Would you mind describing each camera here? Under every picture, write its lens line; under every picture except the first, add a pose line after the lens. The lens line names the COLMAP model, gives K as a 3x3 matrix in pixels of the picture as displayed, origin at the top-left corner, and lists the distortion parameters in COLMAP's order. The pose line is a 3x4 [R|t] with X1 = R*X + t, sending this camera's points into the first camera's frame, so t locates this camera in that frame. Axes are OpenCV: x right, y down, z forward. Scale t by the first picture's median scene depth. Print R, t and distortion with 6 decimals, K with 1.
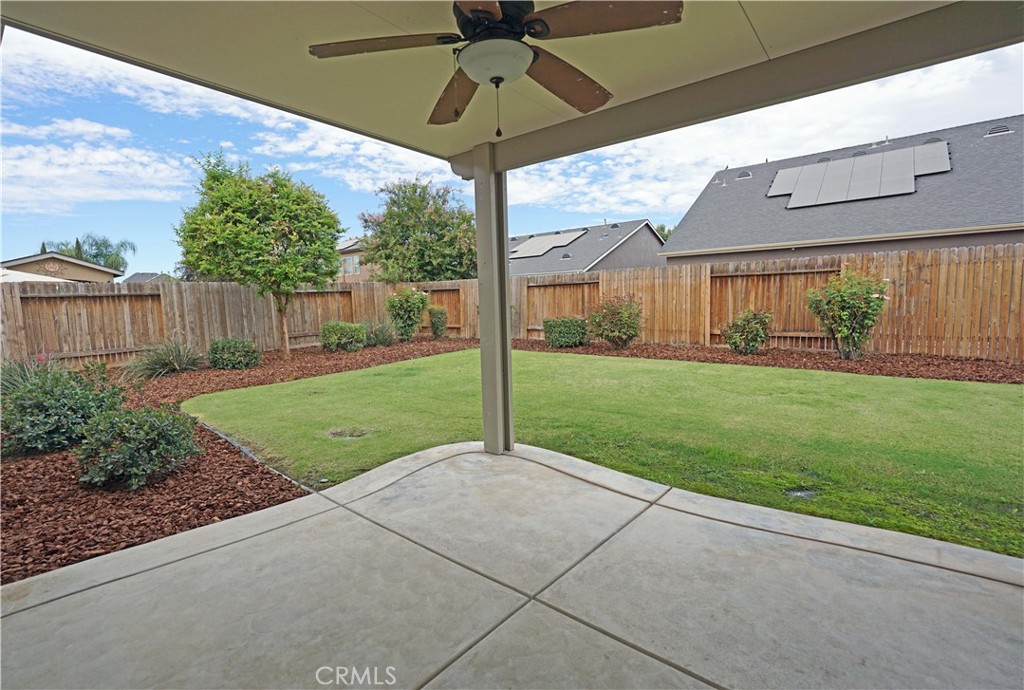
lens RADIAL K [[465.9, 0, 512.0], [0, 465.9, 345.0], [0, 0, 1]] dist [-0.002992, -0.000238]
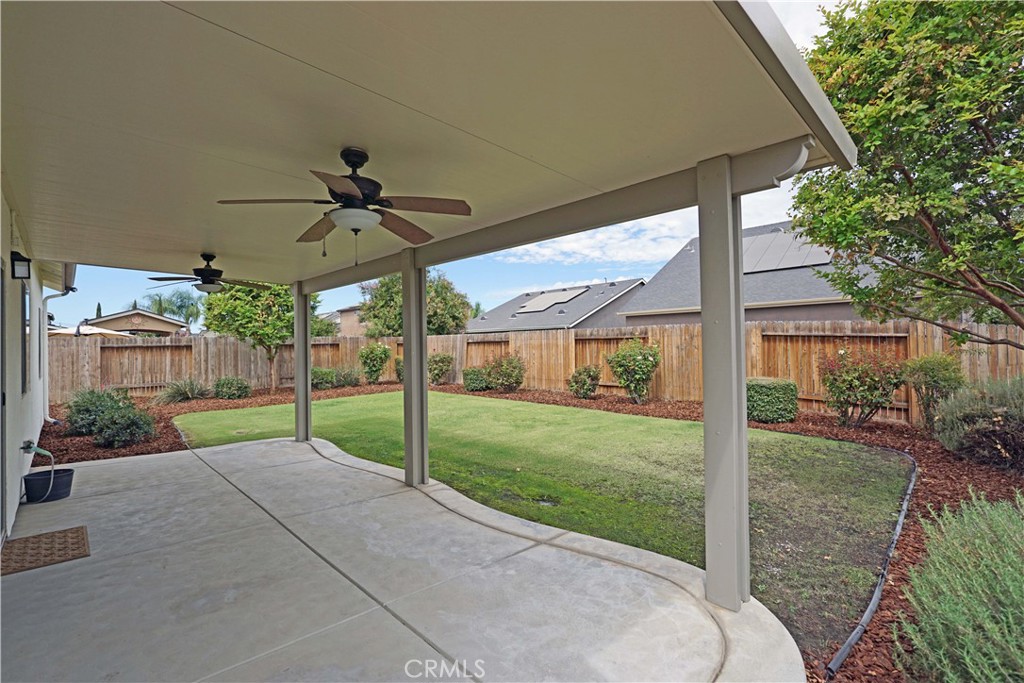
lens RADIAL K [[462.6, 0, 512.0], [0, 462.6, 341.5], [0, 0, 1]] dist [-0.000058, -0.000147]
pose [[0.993080, 0.014839, -0.116499, 0.389048], [-0.027453, 0.993834, -0.107429, 0.004176], [0.114186, 0.109883, 0.987364, -0.294290]]
